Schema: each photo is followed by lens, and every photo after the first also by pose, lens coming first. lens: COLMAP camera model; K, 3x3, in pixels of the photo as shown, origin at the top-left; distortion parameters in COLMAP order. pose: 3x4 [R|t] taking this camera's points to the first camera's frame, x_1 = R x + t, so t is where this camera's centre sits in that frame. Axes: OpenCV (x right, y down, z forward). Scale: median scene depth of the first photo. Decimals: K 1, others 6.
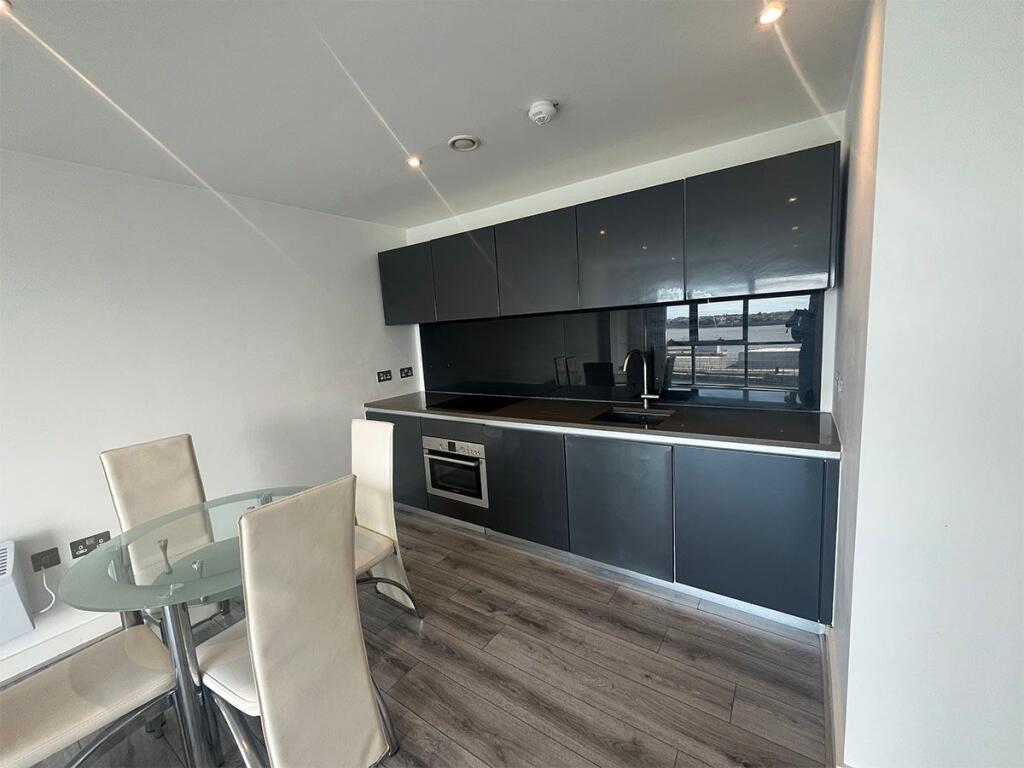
lens RADIAL K [[413.5, 0, 512.0], [0, 413.5, 384.0], [0, 0, 1]] dist [-0.000067, -0.000029]
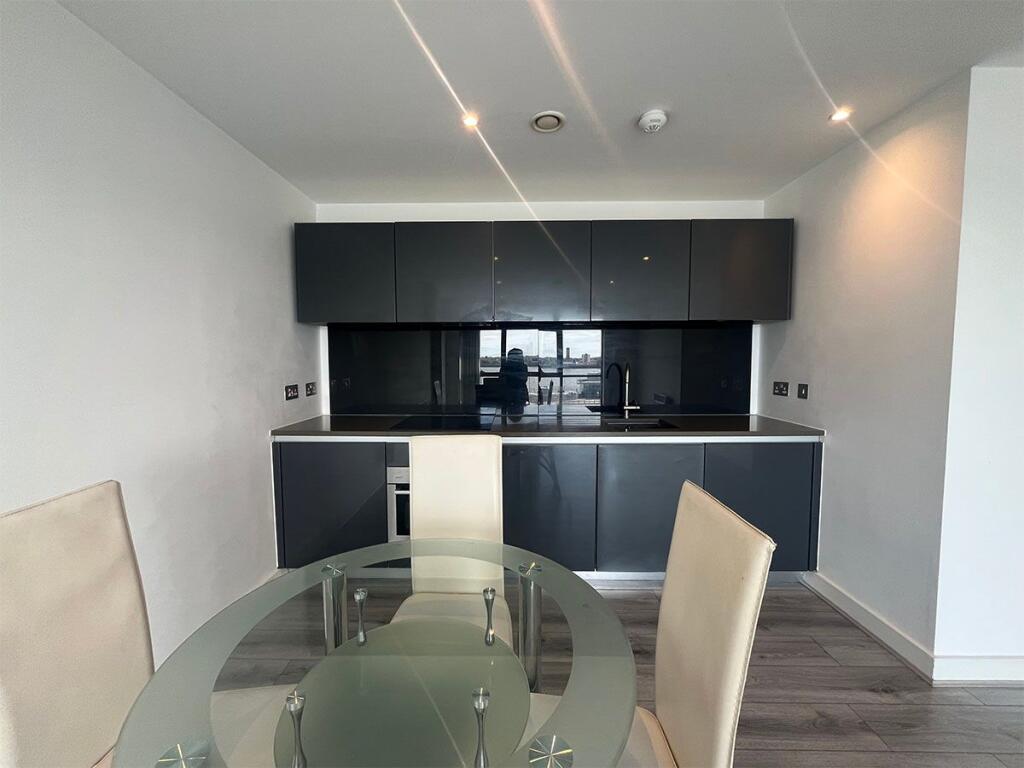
lens RADIAL K [[414.2, 0, 510.4], [0, 414.2, 386.2], [0, 0, 1]] dist [0.020831, 0.000070]
pose [[0.832660, 0.016408, 0.553542, -0.457650], [0.026347, 0.997255, -0.069192, 0.035308], [-0.553158, 0.072197, 0.829942, 0.219813]]
